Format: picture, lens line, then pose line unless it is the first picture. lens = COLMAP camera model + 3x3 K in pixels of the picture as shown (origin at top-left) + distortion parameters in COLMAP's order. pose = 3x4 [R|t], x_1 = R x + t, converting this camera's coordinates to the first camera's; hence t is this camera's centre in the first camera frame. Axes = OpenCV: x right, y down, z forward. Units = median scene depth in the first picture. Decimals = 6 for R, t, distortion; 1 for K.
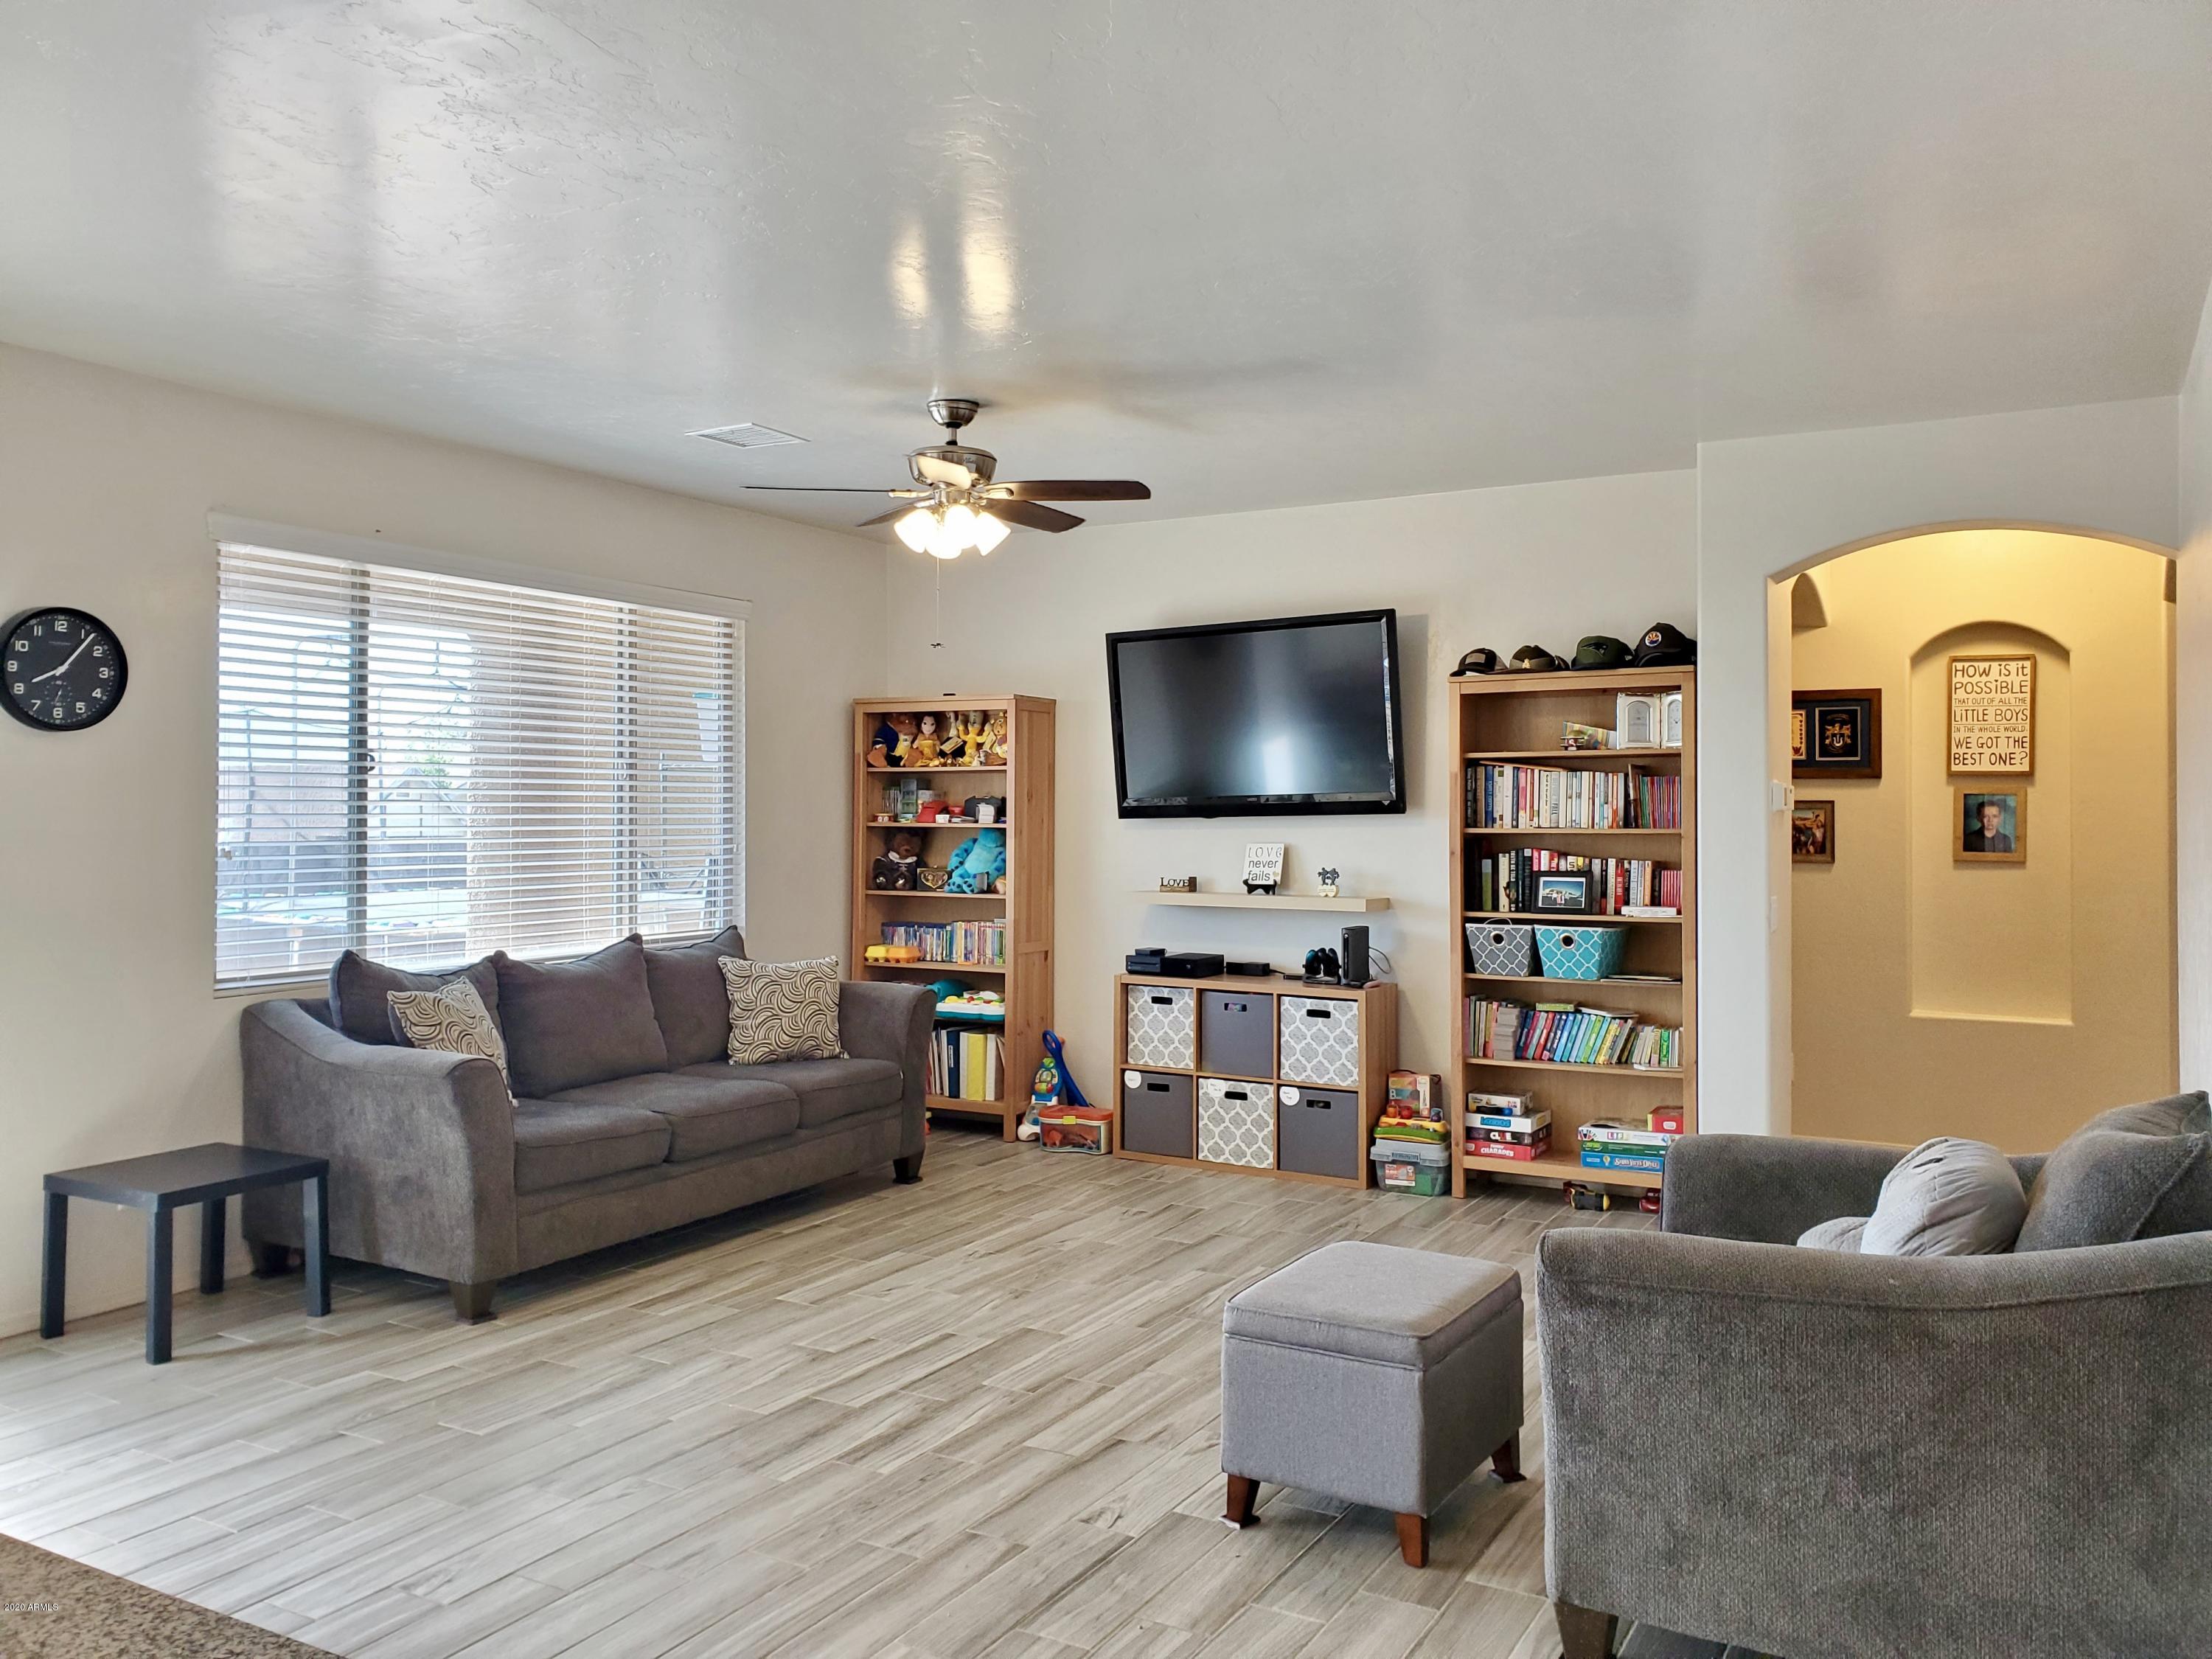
lens RADIAL K [[1698.2, 0, 1097.0], [0, 1698.2, 777.4], [0, 0, 1]] dist [0.163388, -0.283780]
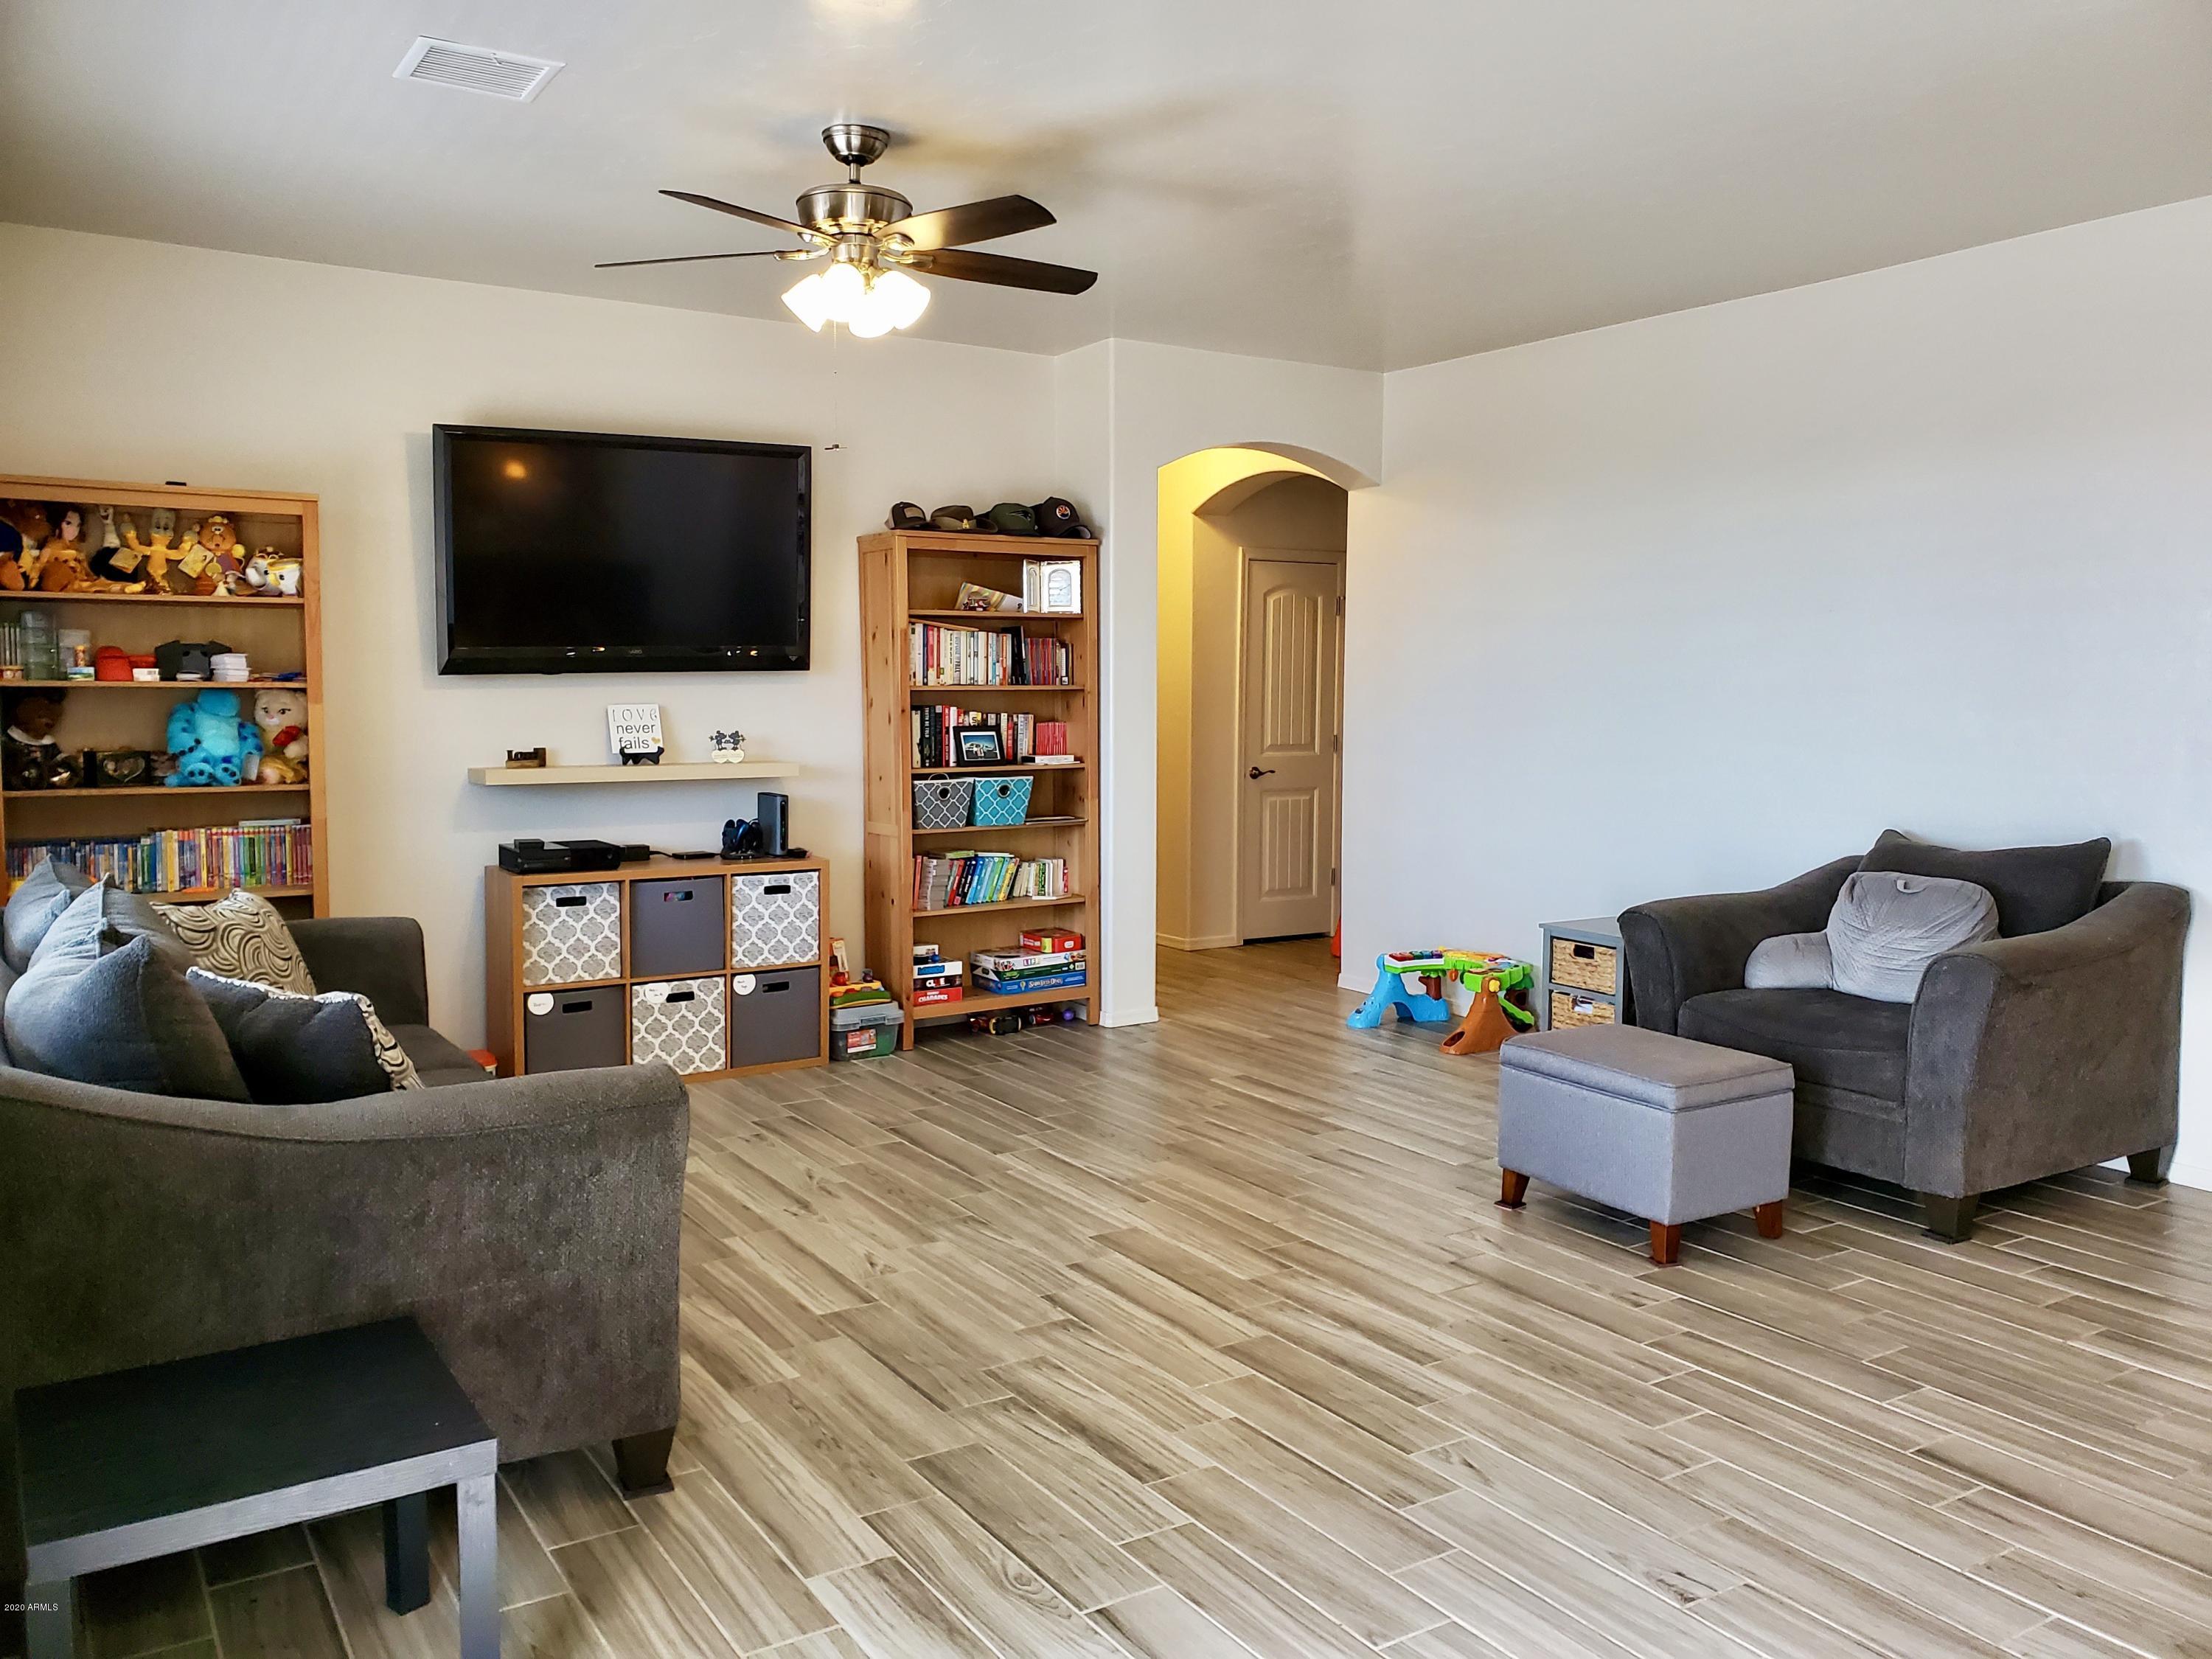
lens RADIAL K [[1698.2, 0, 1097.0], [0, 1698.2, 777.4], [0, 0, 1]] dist [0.163388, -0.283780]
pose [[0.460245, -0.051804, 0.886279, -0.622918], [-0.019708, 0.997454, 0.068536, 0.013053], [-0.887573, -0.049010, 0.458052, 0.450338]]
